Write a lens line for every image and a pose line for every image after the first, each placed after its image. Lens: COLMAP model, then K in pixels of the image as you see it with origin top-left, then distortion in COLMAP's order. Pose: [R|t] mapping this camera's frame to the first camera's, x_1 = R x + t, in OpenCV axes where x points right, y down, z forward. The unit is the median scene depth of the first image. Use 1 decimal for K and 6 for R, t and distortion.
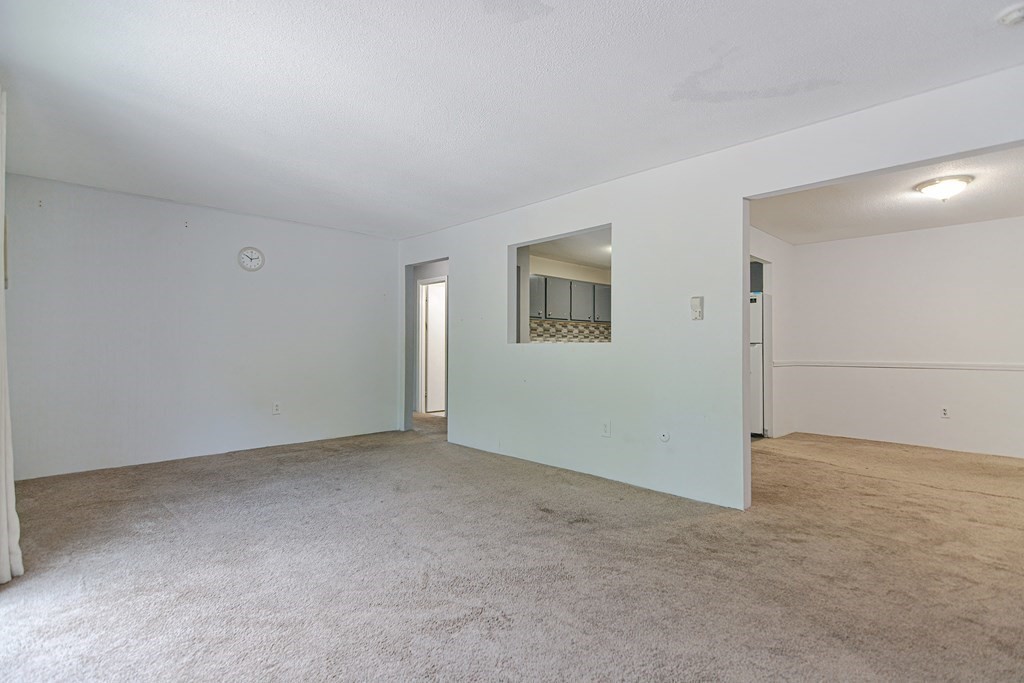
lens RADIAL K [[496.9, 0, 519.7], [0, 496.9, 341.1], [0, 0, 1]] dist [0.018444, -0.010700]
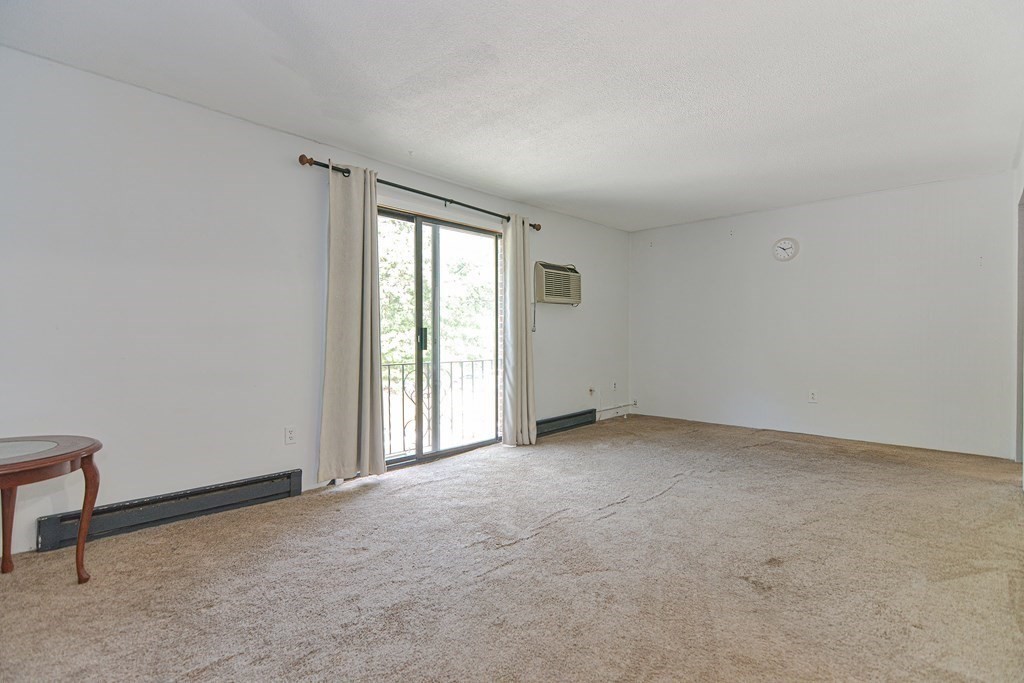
lens RADIAL K [[496.9, 0, 512.1], [0, 496.9, 341.5], [0, 0, 1]] dist [0.018444, -0.010700]
pose [[0.039426, 0.011909, -0.999152, 0.596454], [0.012511, 0.999845, 0.012411, 0.009361], [0.999144, -0.012989, 0.039271, 0.479141]]
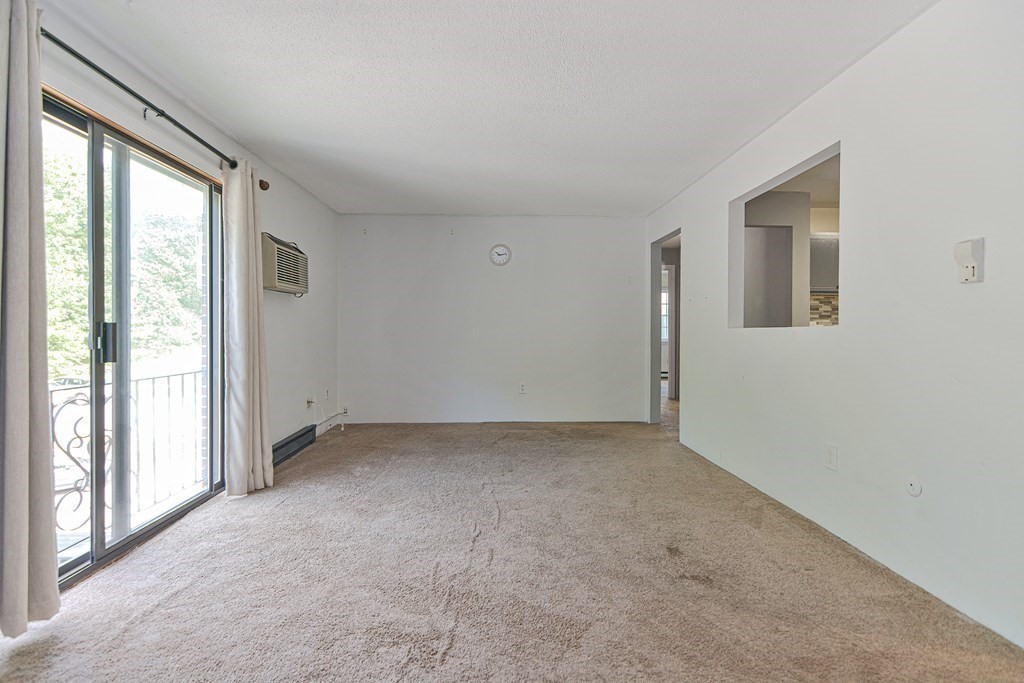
lens RADIAL K [[496.9, 0, 513.9], [0, 496.9, 334.2], [0, 0, 1]] dist [0.018444, -0.010700]
pose [[0.739360, 0.003256, -0.673303, 0.303374], [0.007489, 0.999887, 0.013059, 0.001566], [0.673269, -0.014697, 0.739251, 0.227704]]
